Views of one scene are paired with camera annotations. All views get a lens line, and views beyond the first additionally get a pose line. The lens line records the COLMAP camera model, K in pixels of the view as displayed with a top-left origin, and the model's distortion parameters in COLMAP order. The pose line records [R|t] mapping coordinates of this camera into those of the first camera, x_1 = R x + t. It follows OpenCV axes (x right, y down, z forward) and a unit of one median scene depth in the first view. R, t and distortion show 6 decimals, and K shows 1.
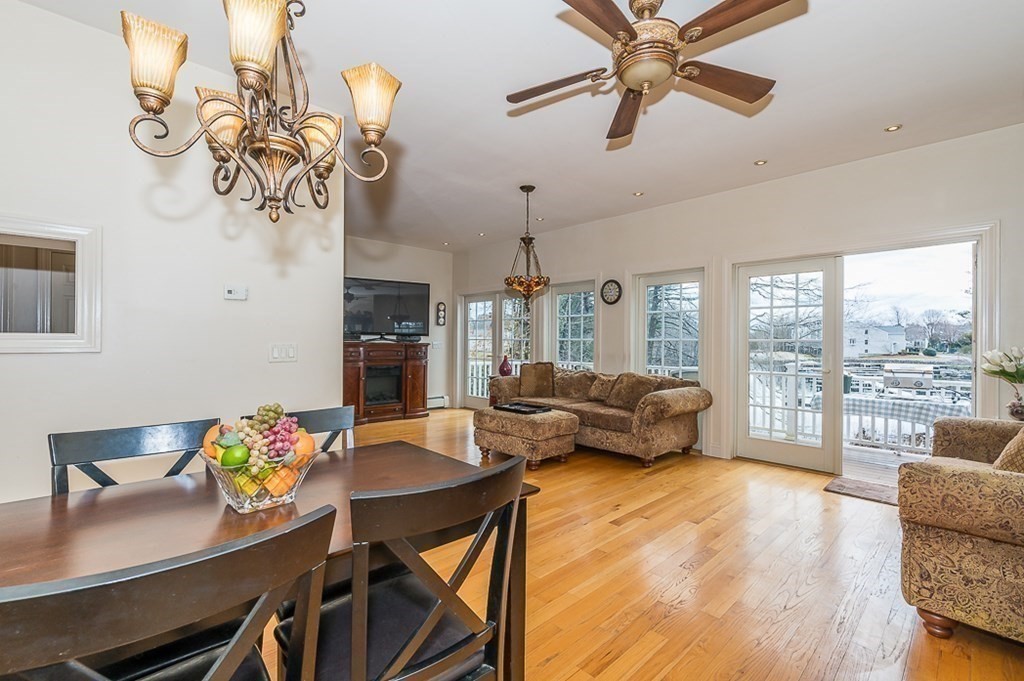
lens RADIAL K [[457.4, 0, 505.7], [0, 457.4, 341.6], [0, 0, 1]] dist [0.000900, 0.000425]
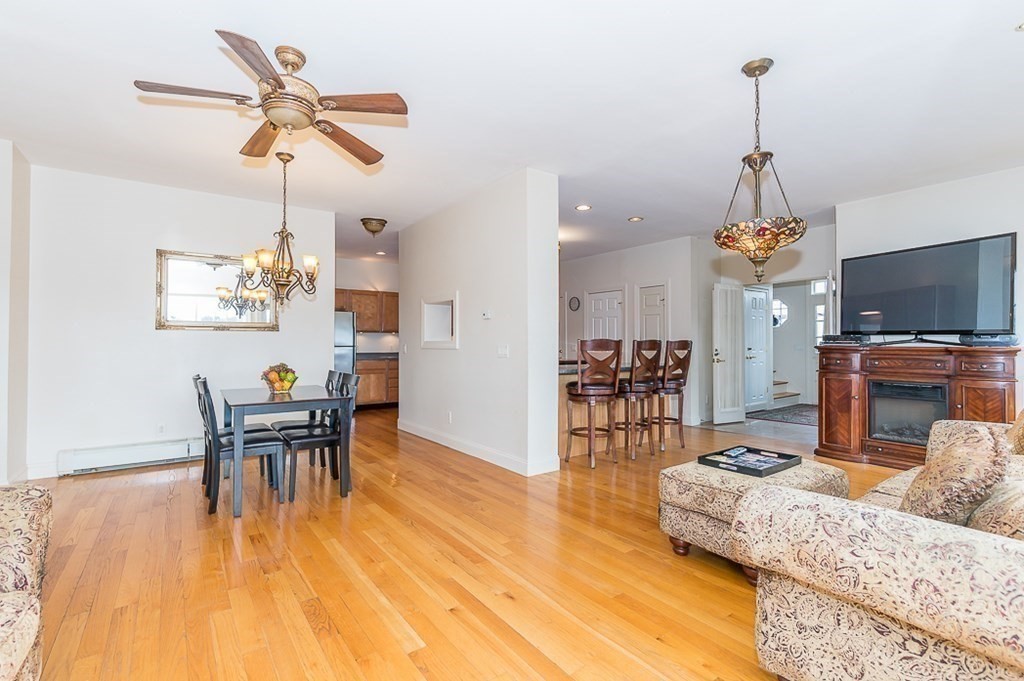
lens RADIAL K [[457.4, 0, 514.4], [0, 457.4, 336.3], [0, 0, 1]] dist [0.000900, 0.000425]
pose [[-0.121899, -0.028834, -0.992124, 0.450146], [-0.004961, 0.999583, -0.028441, 0.008928], [0.992530, 0.001455, -0.121991, 0.552489]]
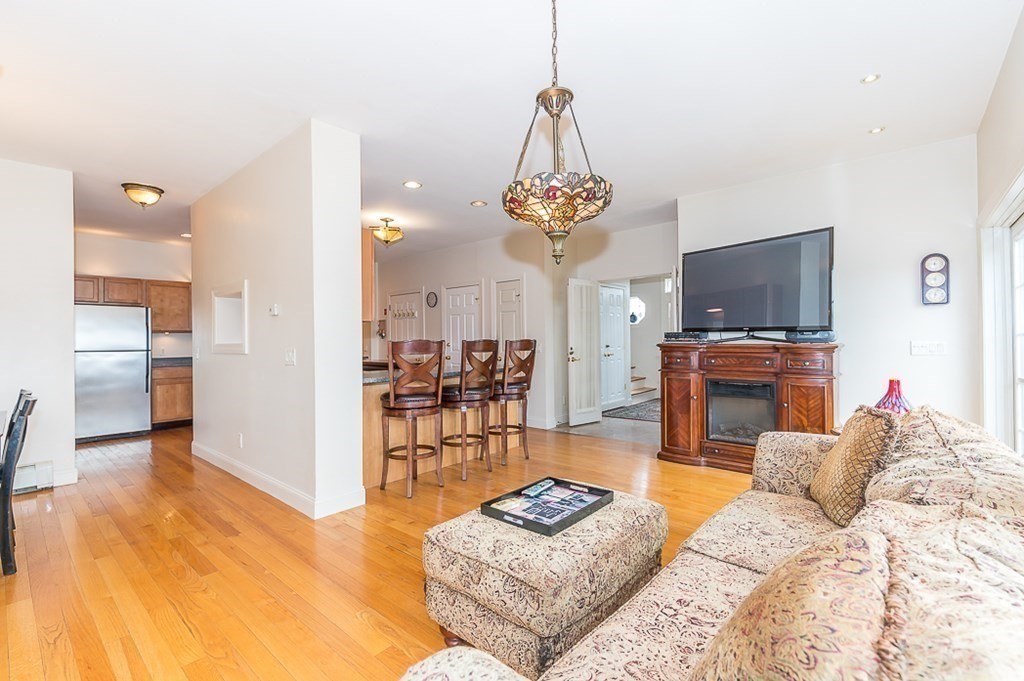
lens RADIAL K [[457.4, 0, 503.9], [0, 457.4, 337.2], [0, 0, 1]] dist [0.000900, 0.000425]
pose [[0.095175, -0.021480, -0.995229, 0.330802], [0.009821, 0.999739, -0.020638, 0.002644], [0.995412, -0.007810, 0.095361, 0.644533]]
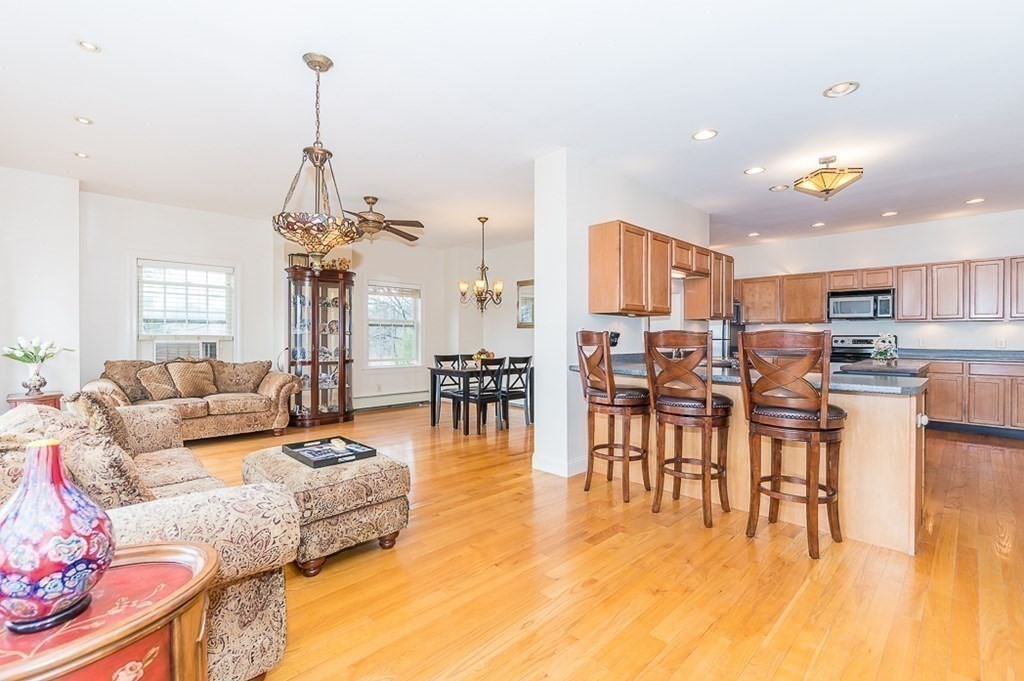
lens RADIAL K [[457.4, 0, 511.3], [0, 457.4, 337.4], [0, 0, 1]] dist [0.000900, 0.000425]
pose [[-0.999820, -0.012803, -0.013996, -0.185073], [-0.012866, 0.999907, 0.004436, -0.000353], [0.013938, 0.004615, -0.999892, 1.182221]]
